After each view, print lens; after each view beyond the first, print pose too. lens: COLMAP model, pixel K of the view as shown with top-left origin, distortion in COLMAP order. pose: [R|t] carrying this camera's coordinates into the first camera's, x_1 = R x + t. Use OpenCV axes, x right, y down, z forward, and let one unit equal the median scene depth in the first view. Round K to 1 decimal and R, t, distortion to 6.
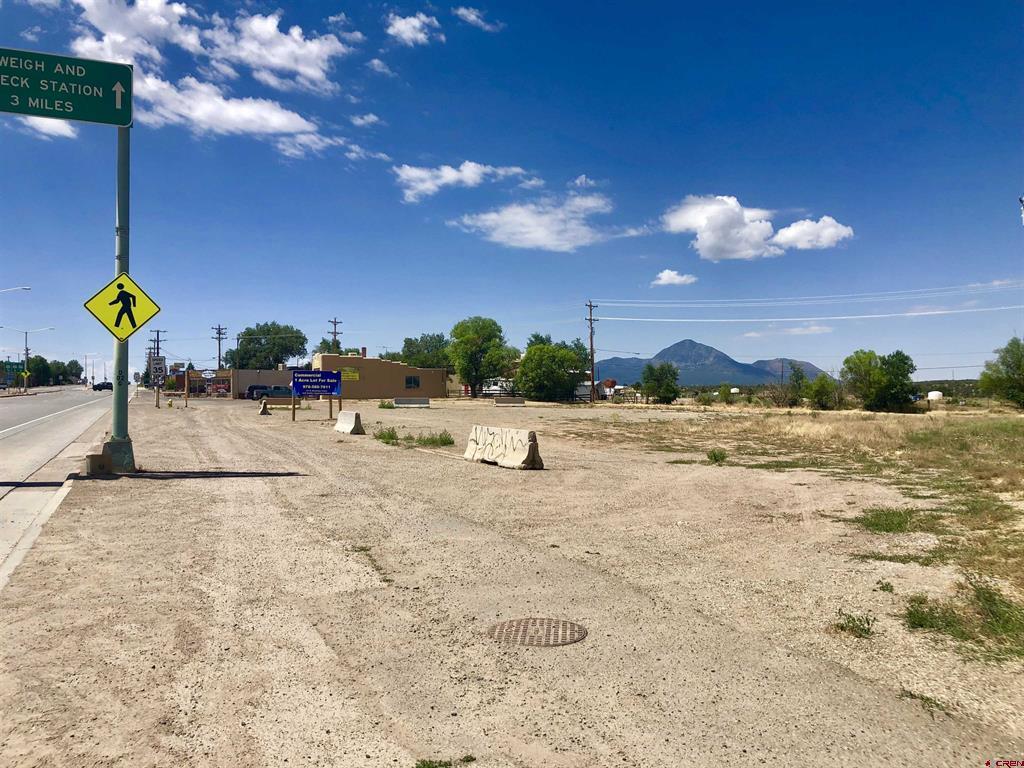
lens RADIAL K [[850.9, 0, 512.0], [0, 850.9, 384.0], [0, 0, 1]] dist [-0.007828, 0.010700]
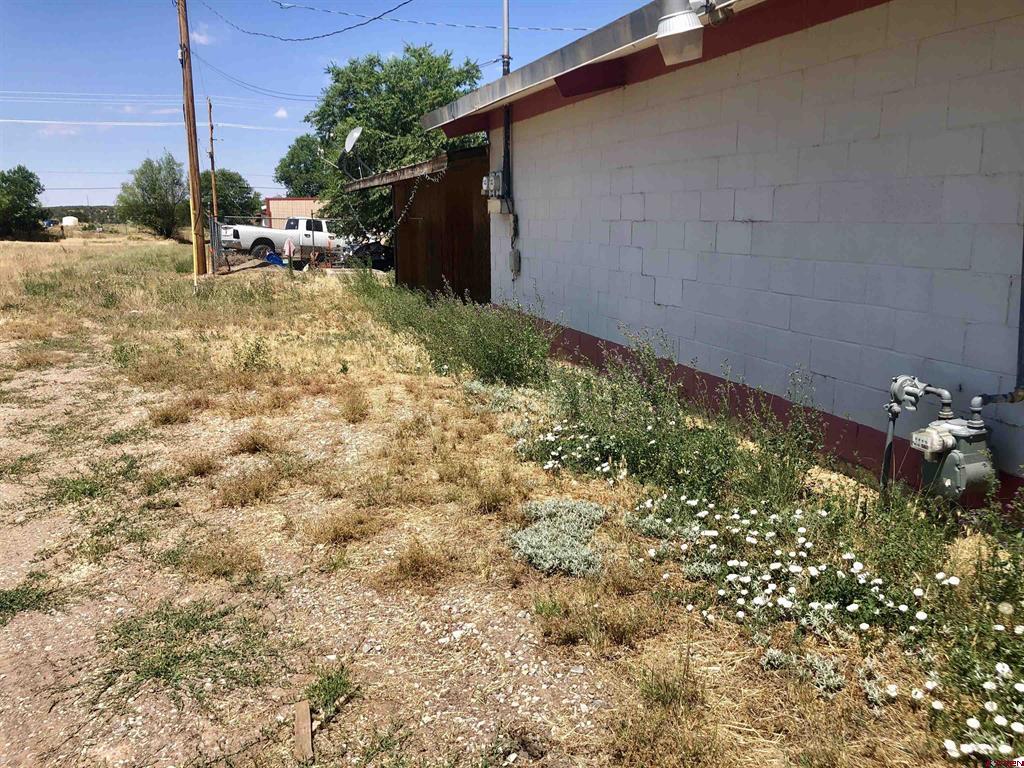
lens RADIAL K [[850.9, 0, 512.0], [0, 850.9, 384.0], [0, 0, 1]] dist [-0.007828, 0.010700]
pose [[0.595152, -0.142276, 0.790918, 0.050018], [-0.019786, 0.981310, 0.191413, 0.001789], [-0.803369, -0.129569, 0.581214, 0.096012]]
